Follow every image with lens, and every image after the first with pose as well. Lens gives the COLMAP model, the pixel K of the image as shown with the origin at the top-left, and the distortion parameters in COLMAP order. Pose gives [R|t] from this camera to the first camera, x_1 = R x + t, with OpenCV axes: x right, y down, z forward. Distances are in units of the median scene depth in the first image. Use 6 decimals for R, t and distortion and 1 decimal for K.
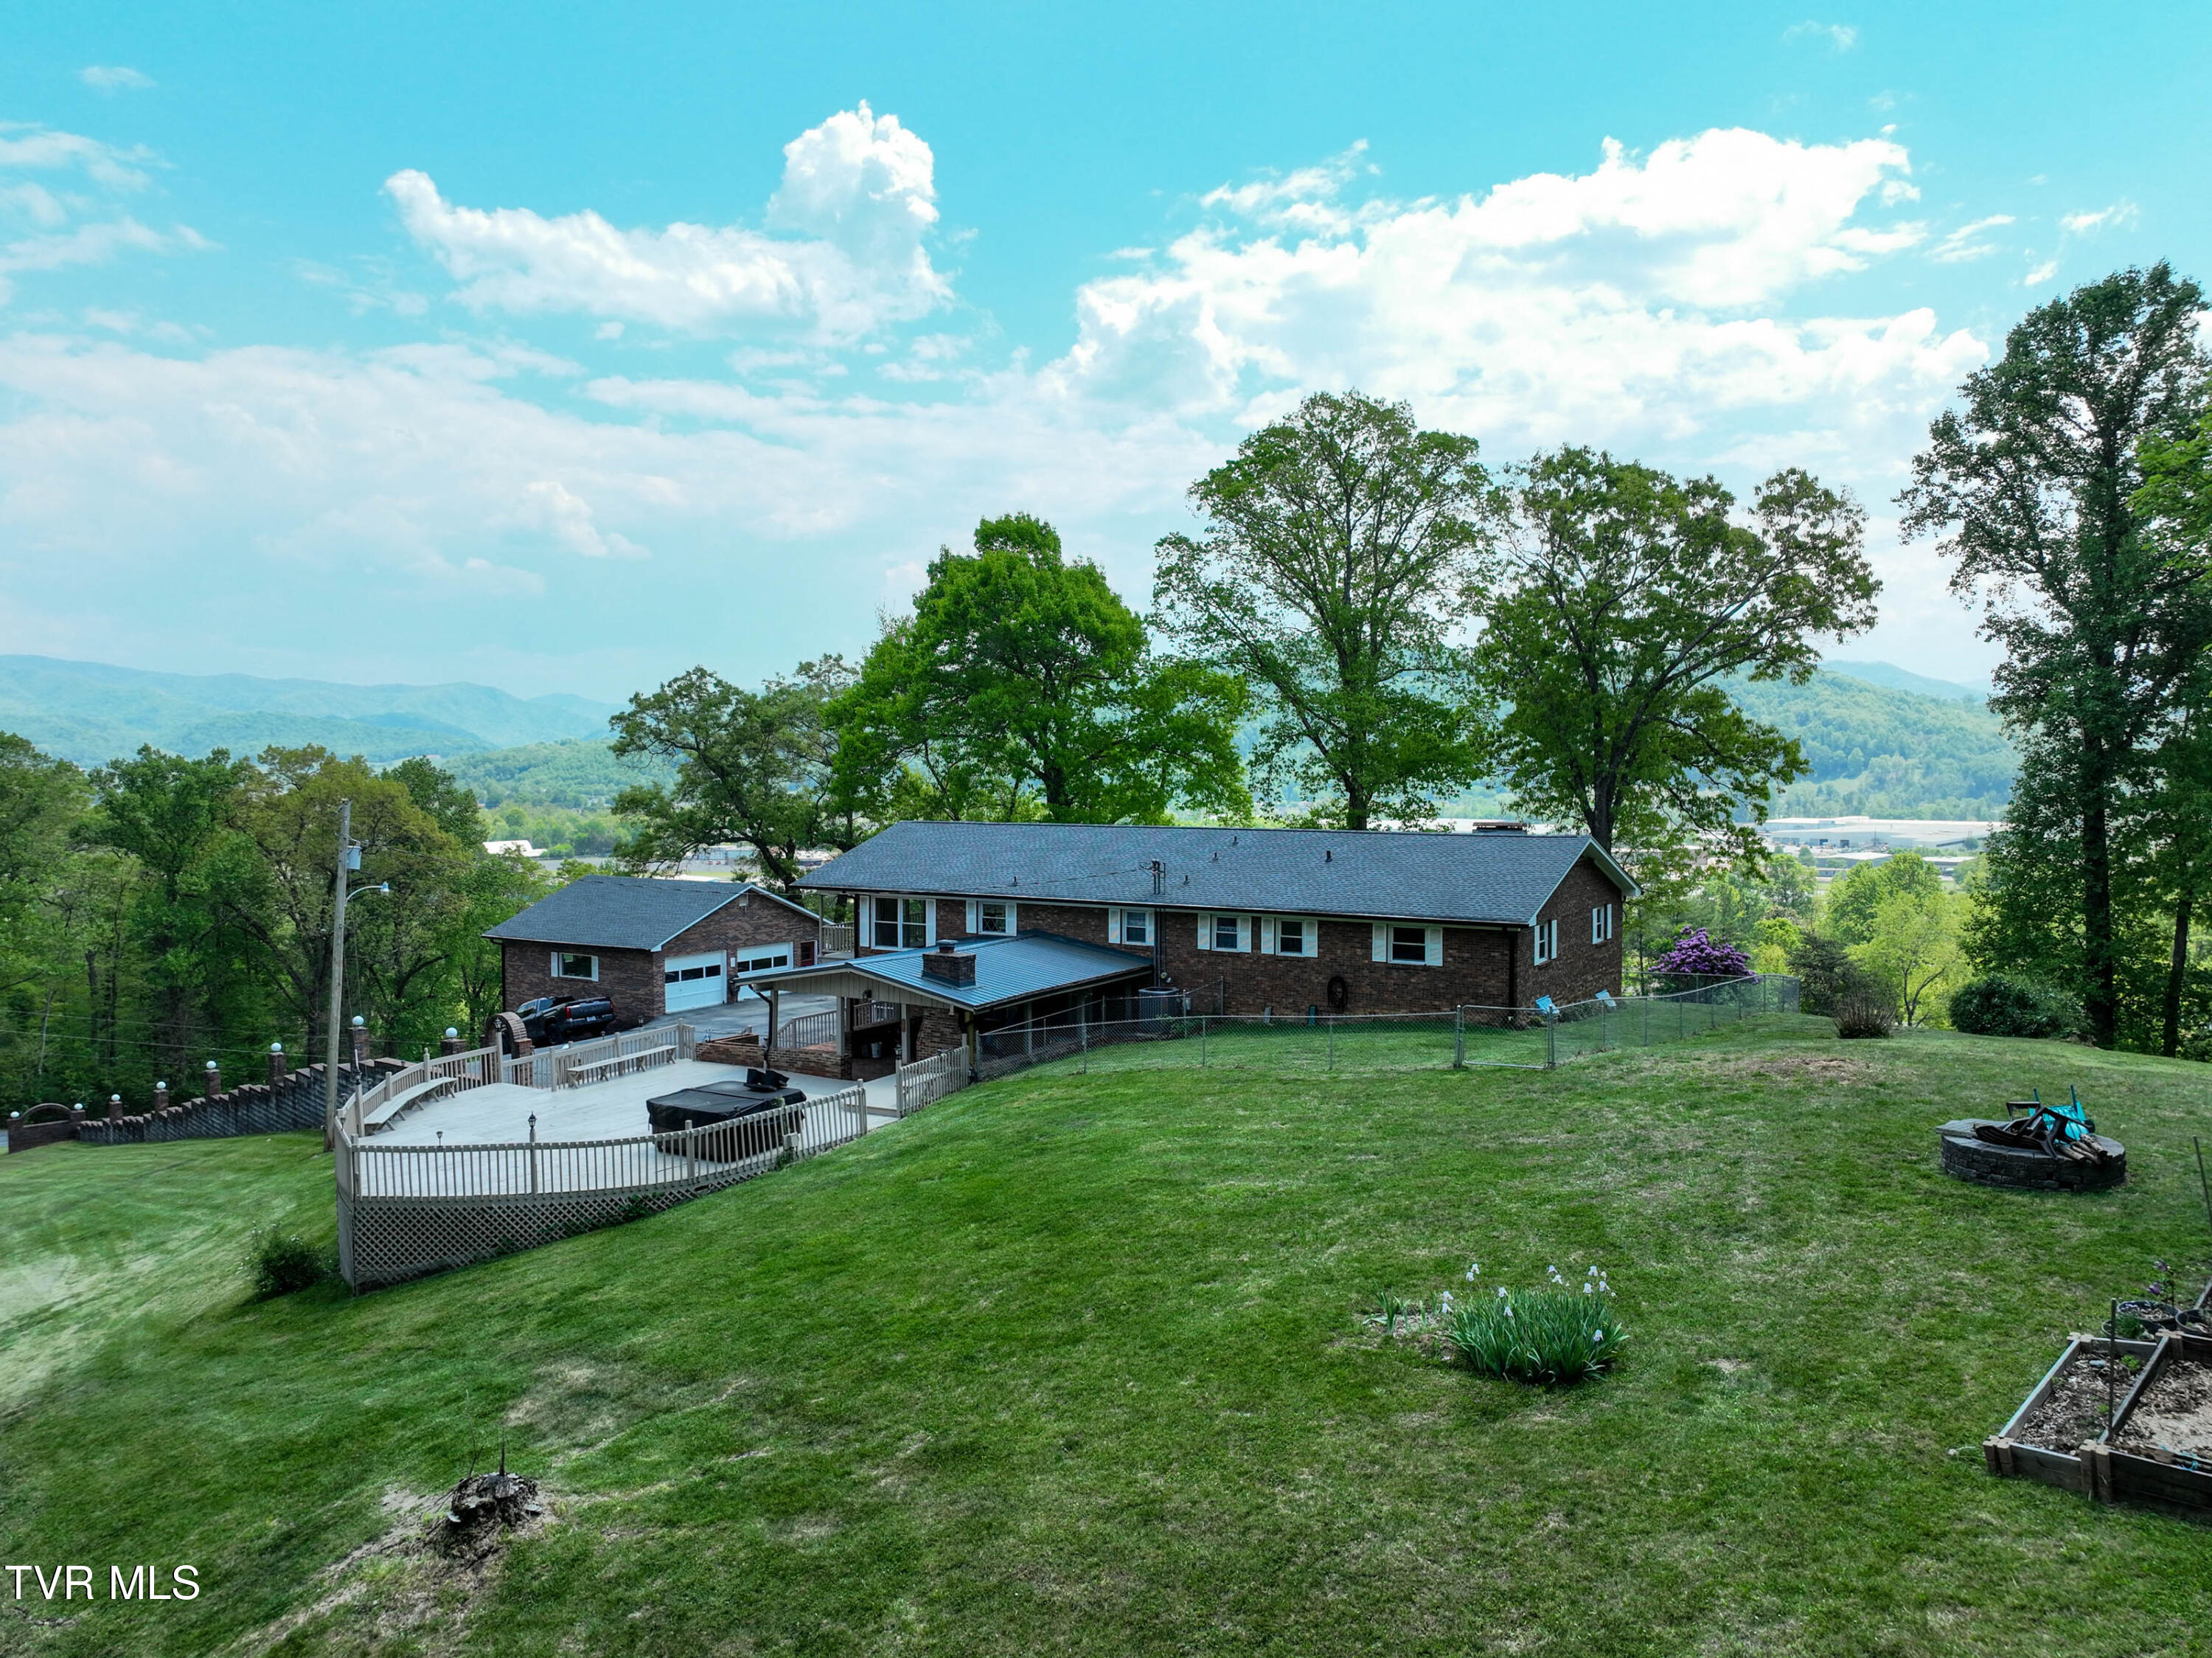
lens RADIAL K [[1549.0, 0, 1113.4], [0, 1549.0, 812.2], [0, 0, 1]] dist [-0.003779, 0.020485]
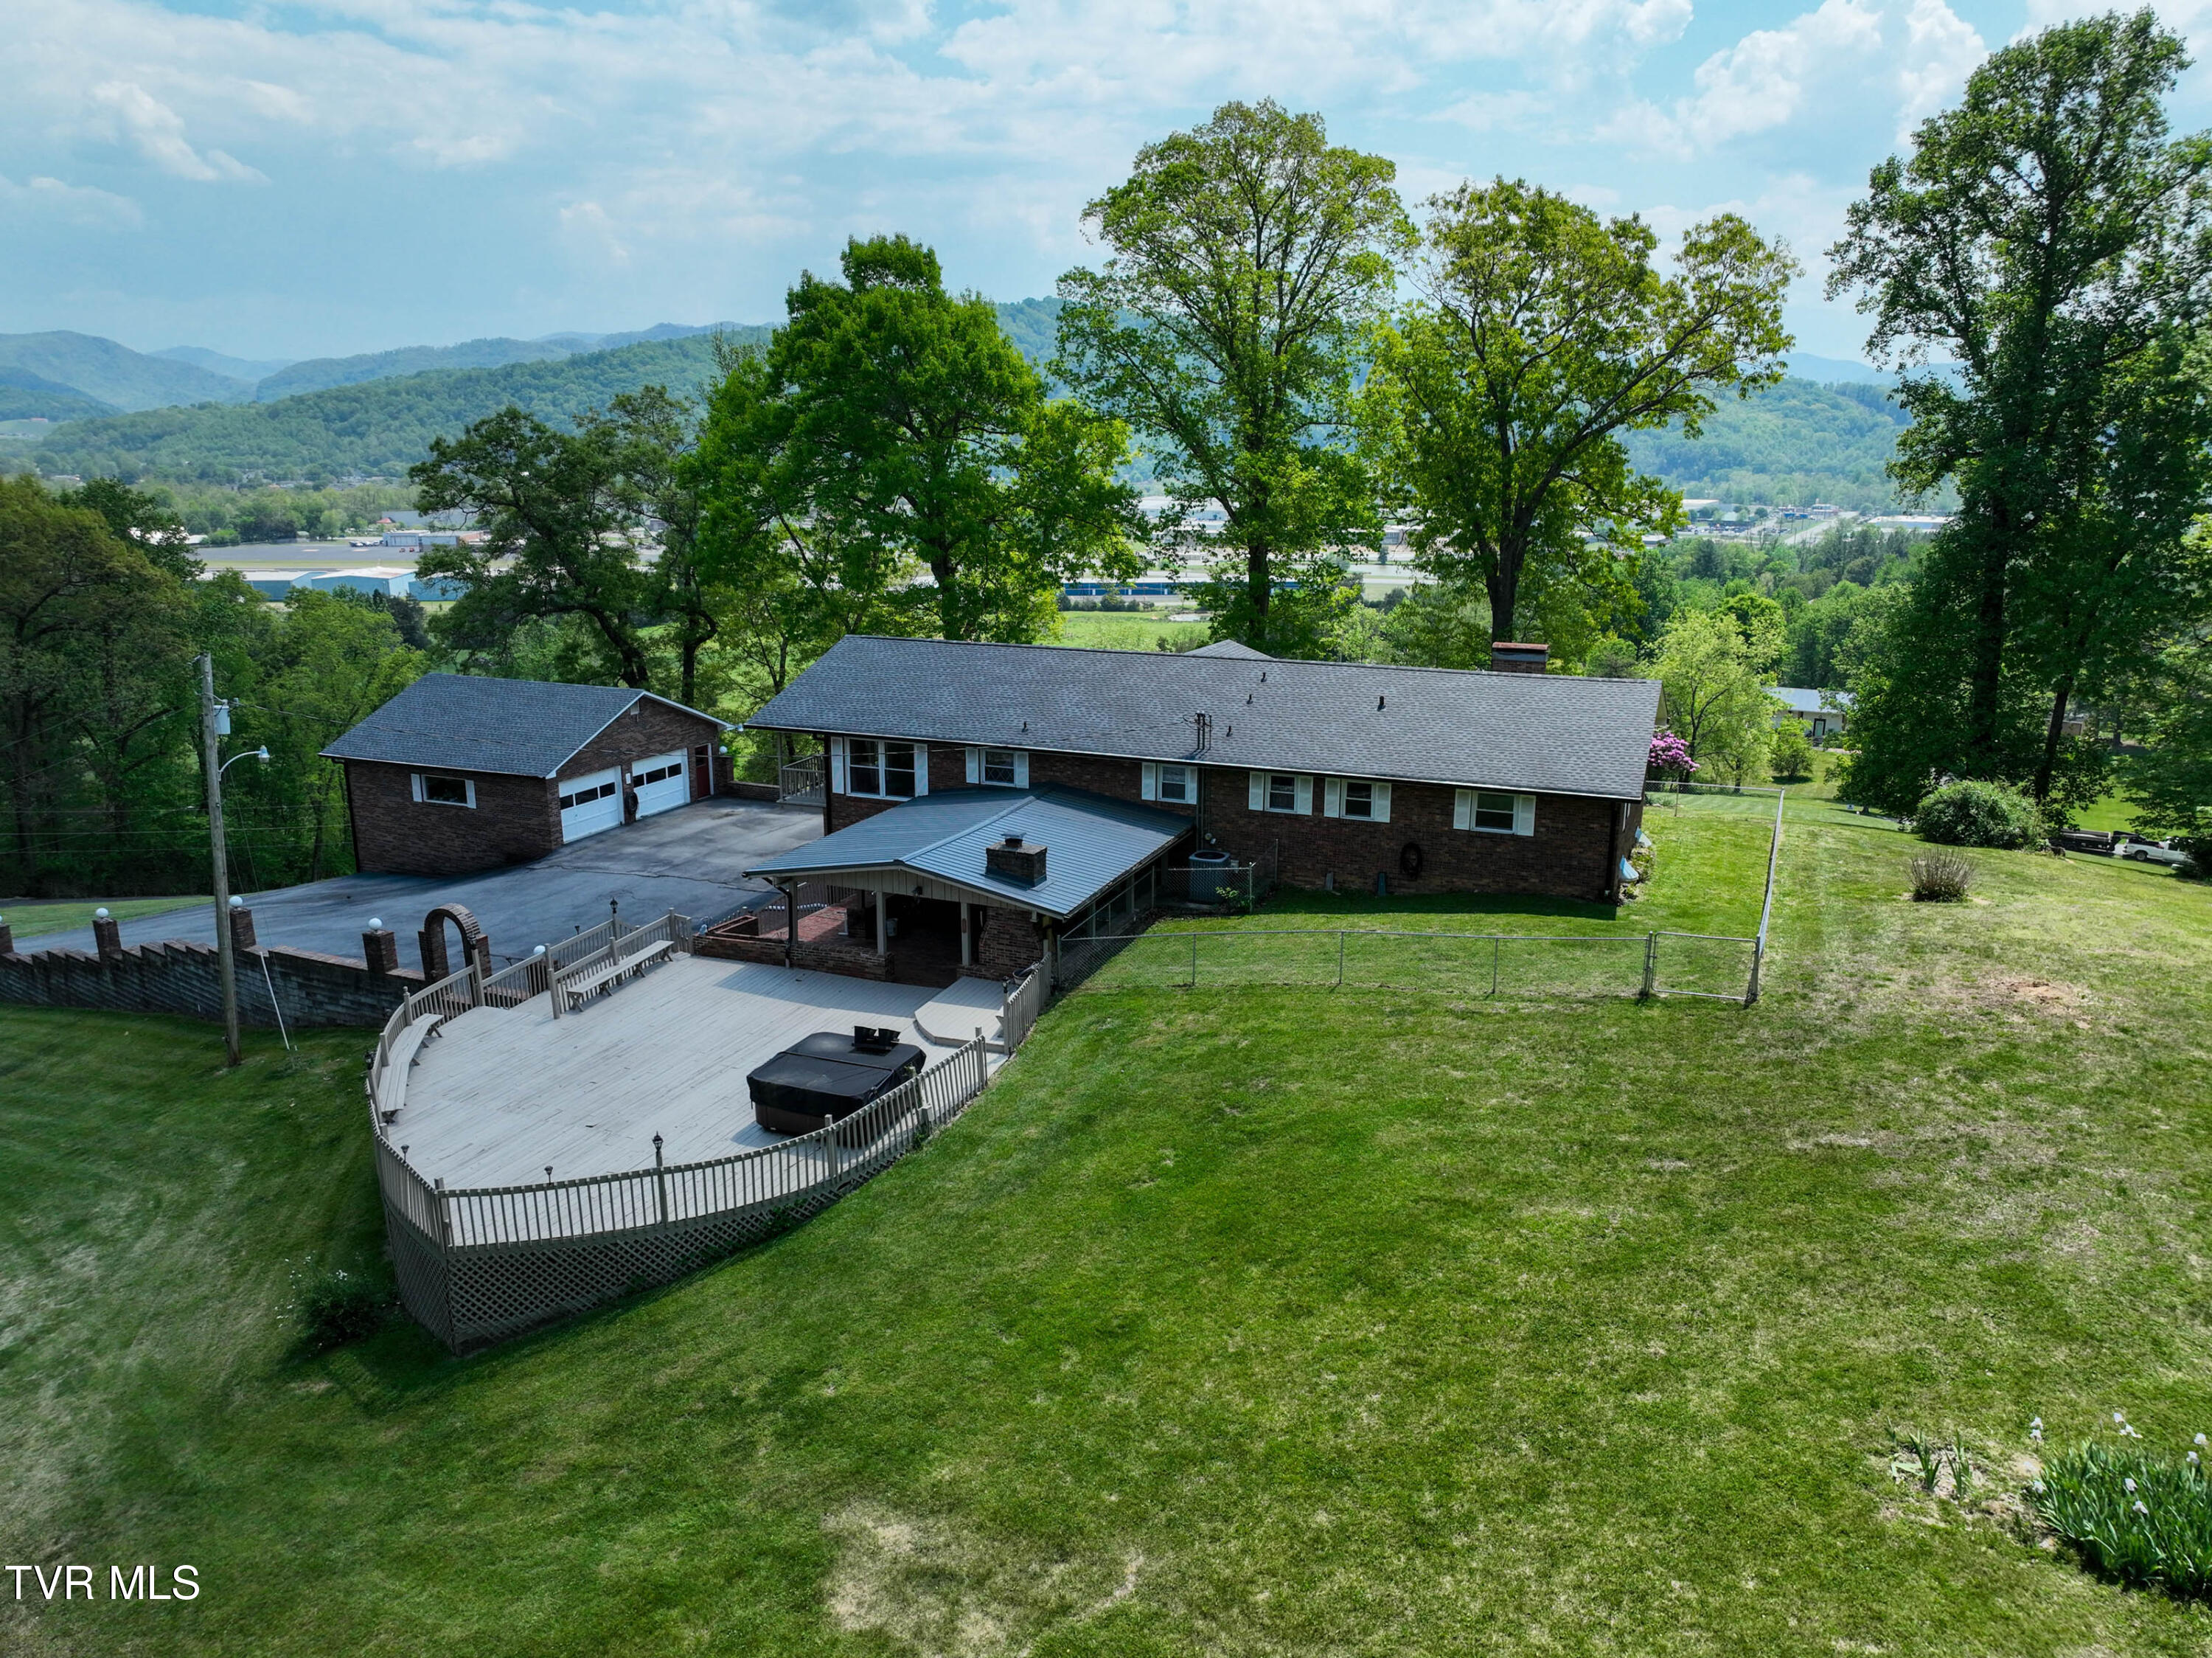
lens RADIAL K [[1549.0, 0, 1114.7], [0, 1549.0, 818.0], [0, 0, 1]] dist [-0.003779, 0.020485]
pose [[0.984168, -0.037384, 0.173249, -0.123393], [0.000127, 0.977650, 0.210238, -0.067251], [-0.177236, -0.206888, 0.962177, 0.085950]]
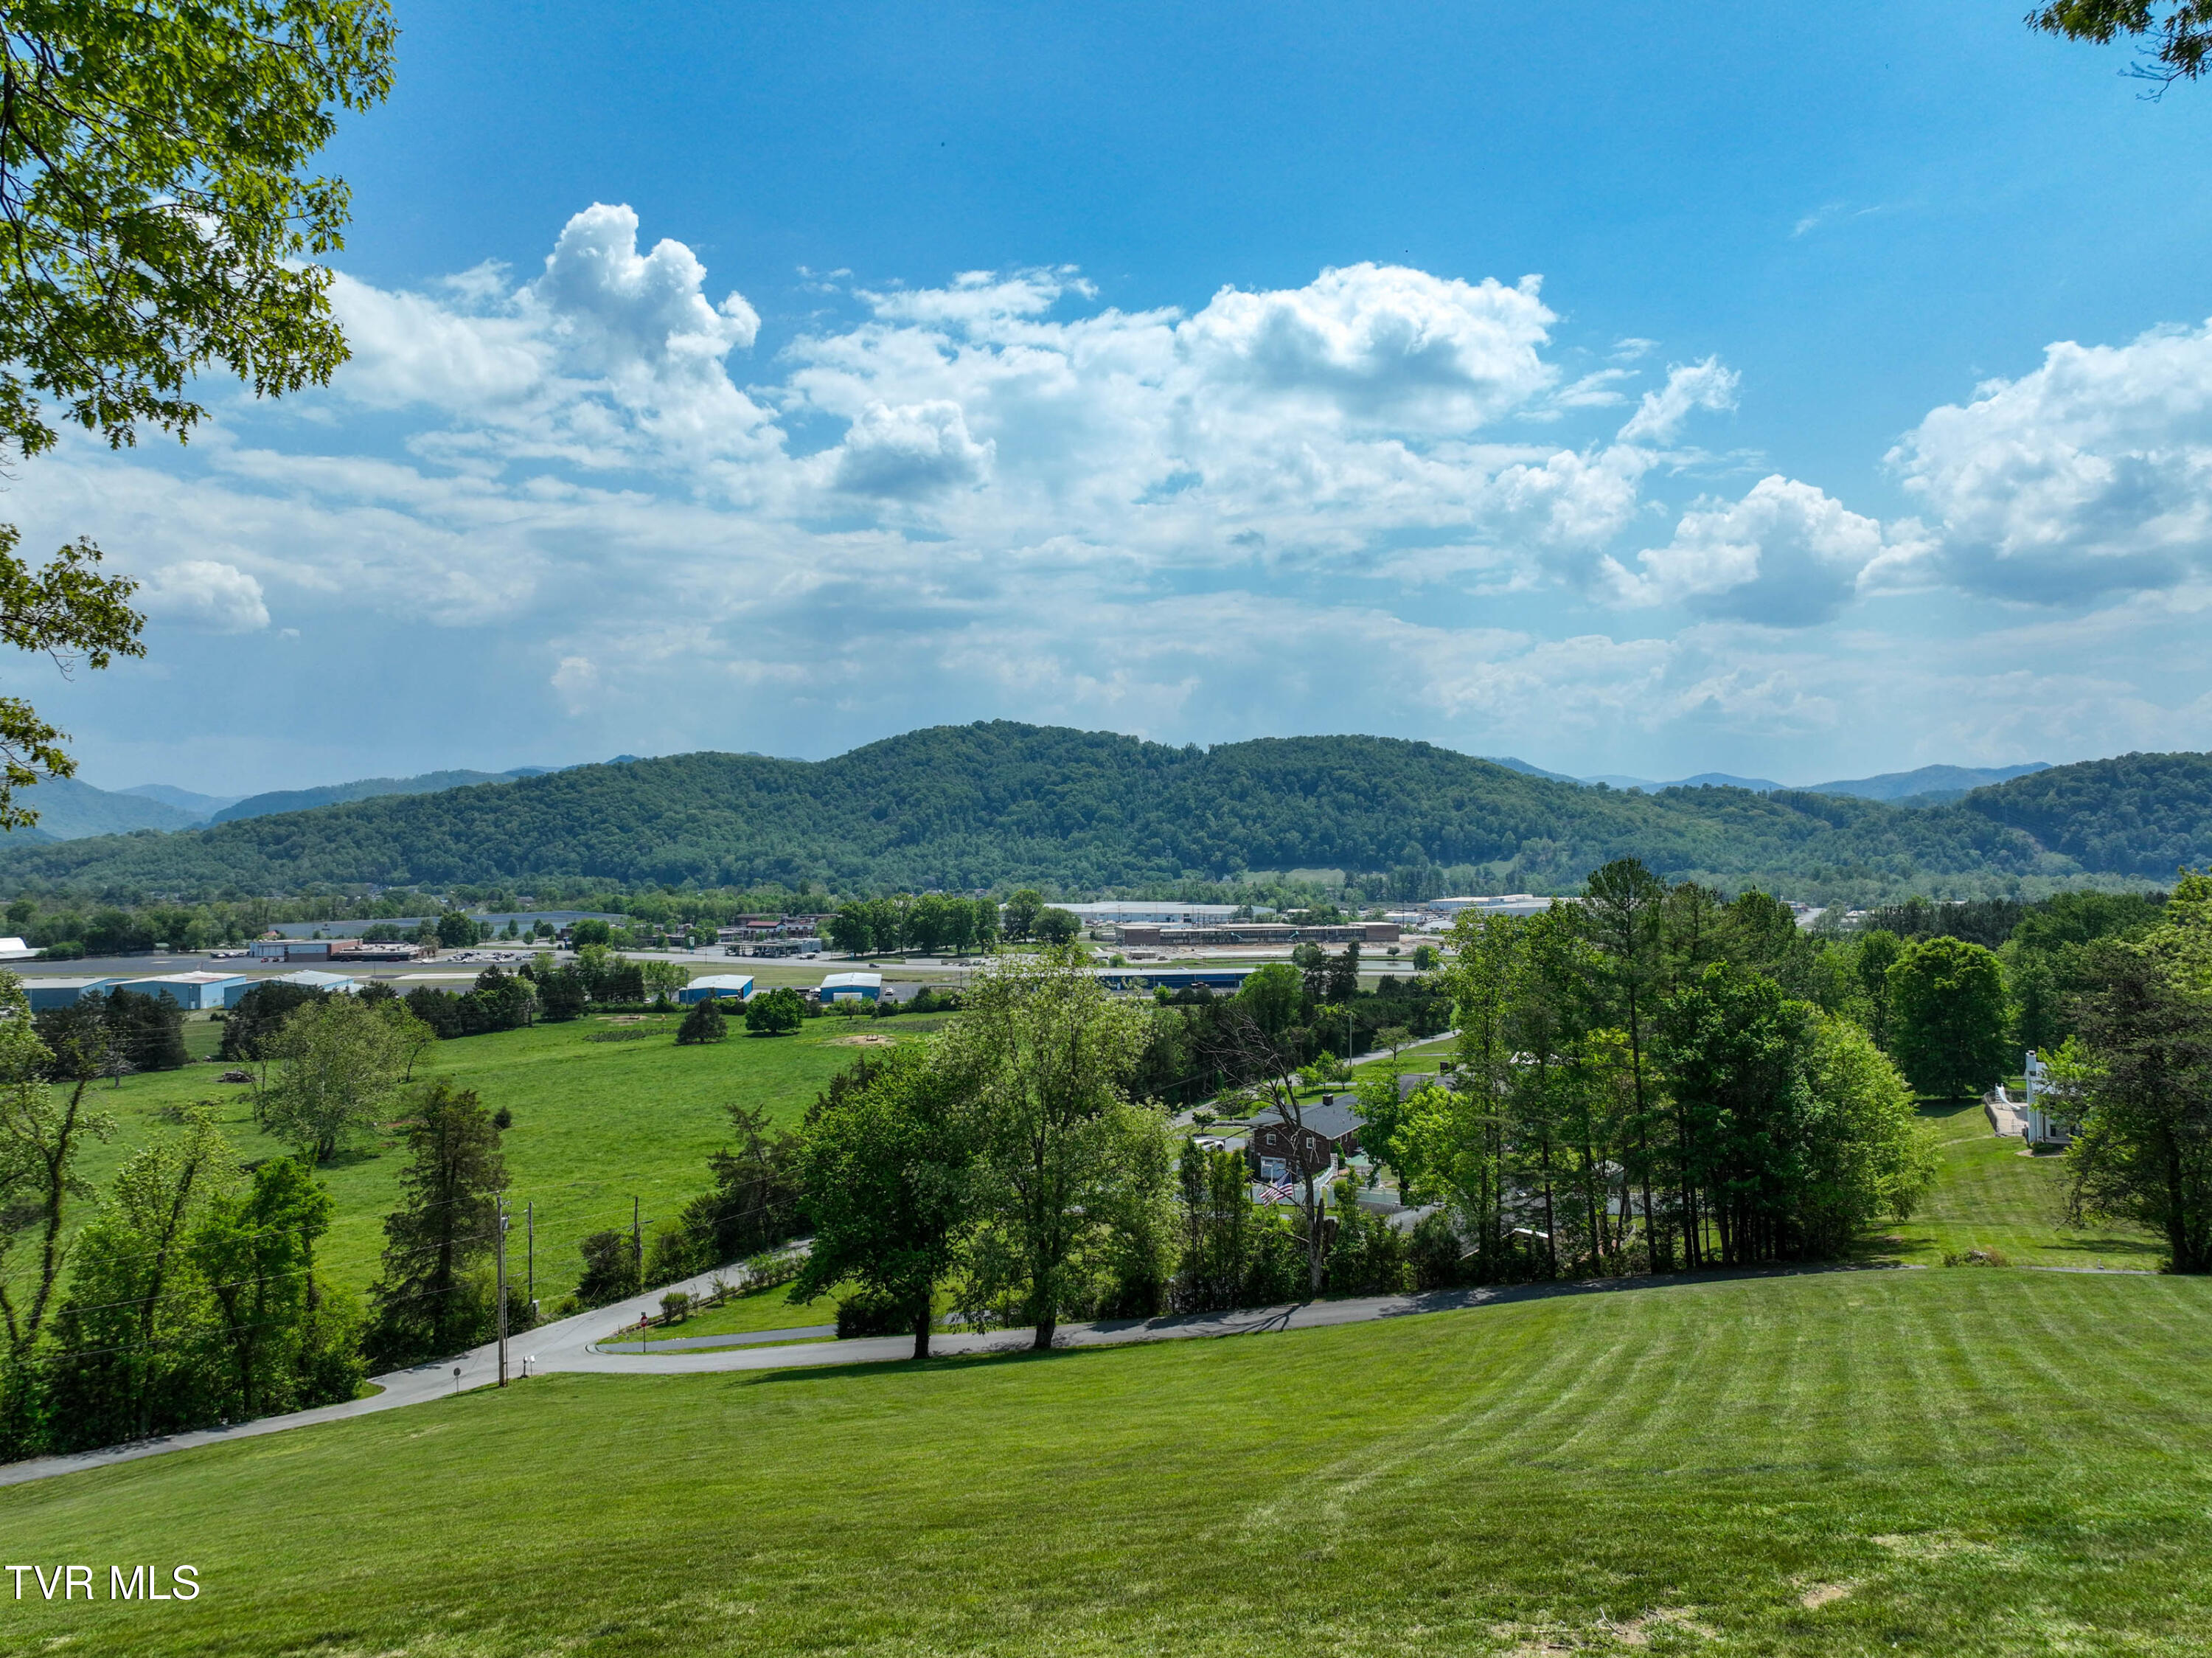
lens RADIAL K [[1549.0, 0, 1114.7], [0, 1549.0, 826.8], [0, 0, 1]] dist [-0.003779, 0.020485]
pose [[0.977933, -0.002769, 0.208900, 0.121199], [0.013513, 0.998657, -0.050021, 0.120171], [-0.208481, 0.051740, 0.976657, 1.261393]]
